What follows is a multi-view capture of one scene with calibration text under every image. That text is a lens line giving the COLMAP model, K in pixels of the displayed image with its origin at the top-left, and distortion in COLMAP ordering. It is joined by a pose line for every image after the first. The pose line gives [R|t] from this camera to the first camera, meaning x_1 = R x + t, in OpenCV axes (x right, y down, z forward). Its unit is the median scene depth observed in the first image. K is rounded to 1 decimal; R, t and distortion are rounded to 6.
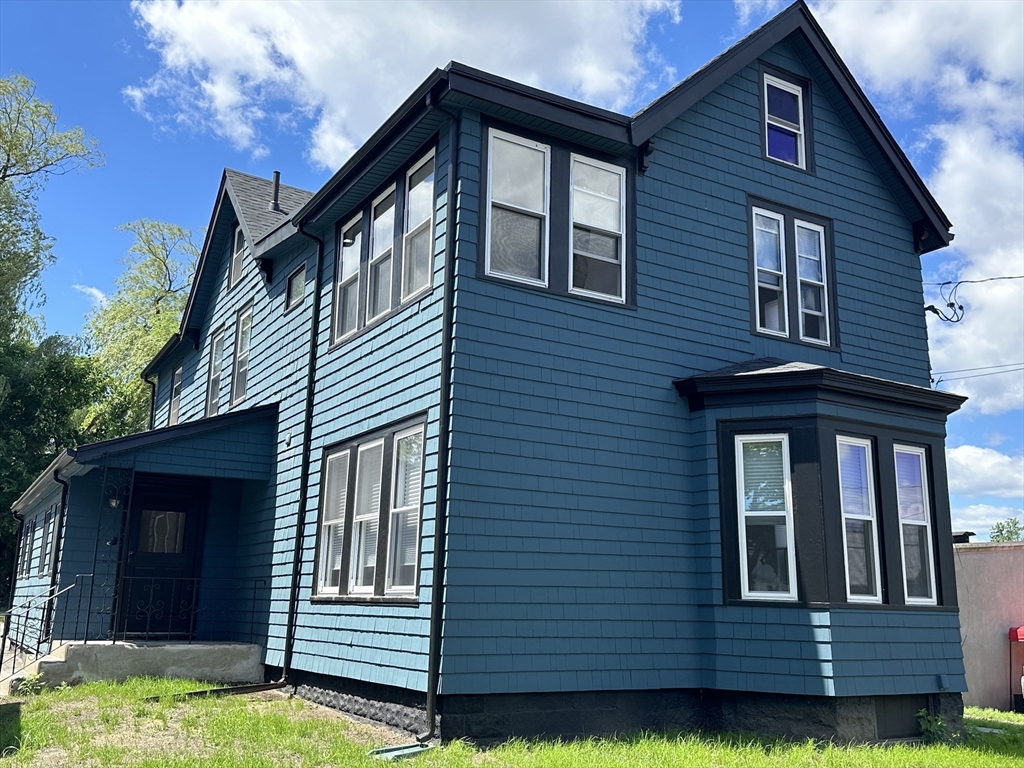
lens RADIAL K [[948.9, 0, 514.9], [0, 948.9, 383.7], [0, 0, 1]] dist [0.173493, -0.368406]
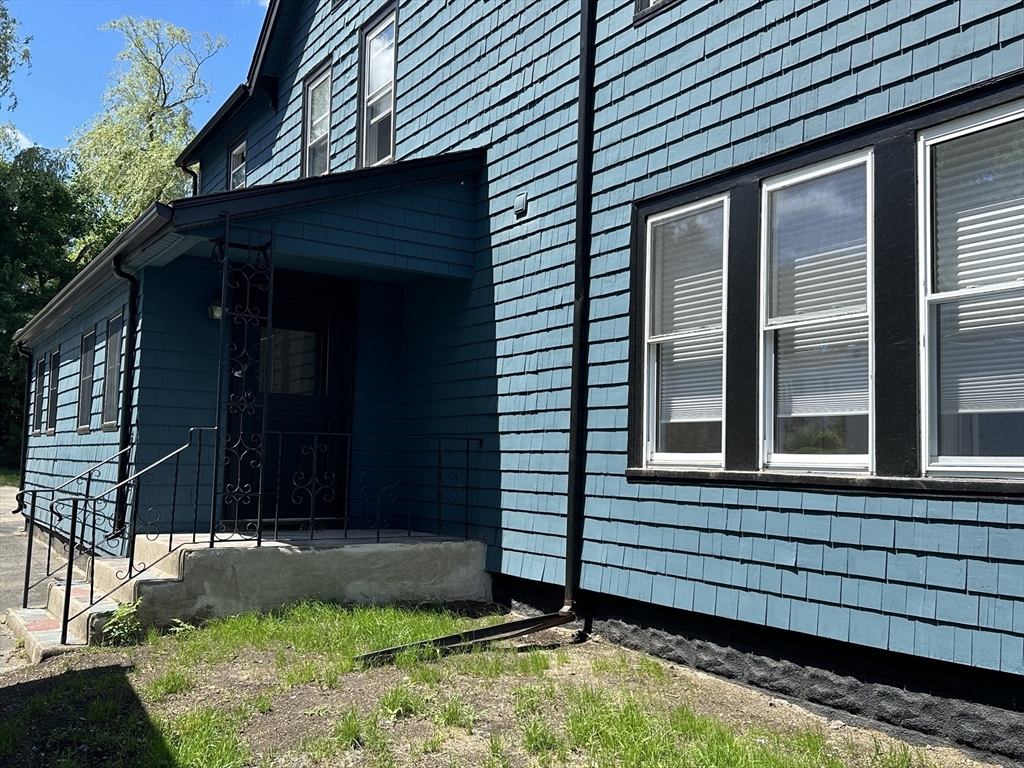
lens RADIAL K [[948.9, 0, 514.9], [0, 948.9, 383.7], [0, 0, 1]] dist [0.173493, -0.368406]
pose [[0.999435, 0.004053, 0.033370, -0.267448], [-0.008857, 0.989377, 0.145100, 0.084292], [-0.032428, -0.145313, 0.988854, 0.419854]]
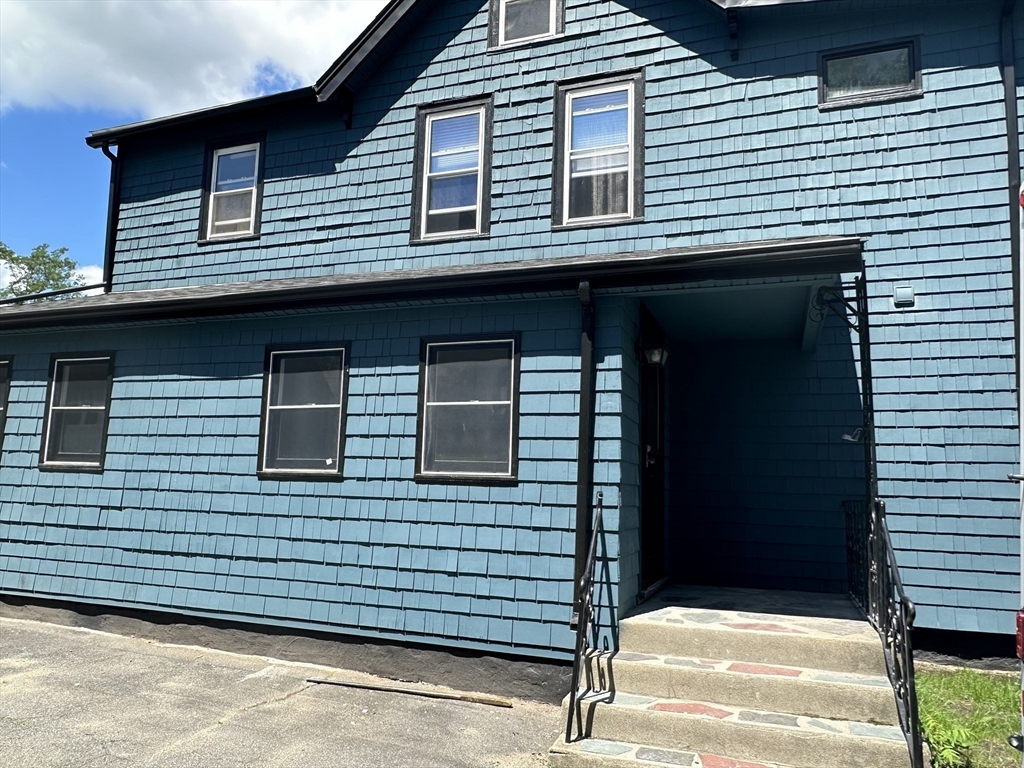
lens RADIAL K [[698.0, 0, 511.0], [0, 698.0, 397.4], [0, 0, 1]] dist [-0.005892, -0.001277]
pose [[0.767936, 0.083712, 0.635033, -0.775189], [-0.156198, 0.985967, 0.058915, 0.146568], [-0.621190, -0.144434, 0.770235, 0.810245]]
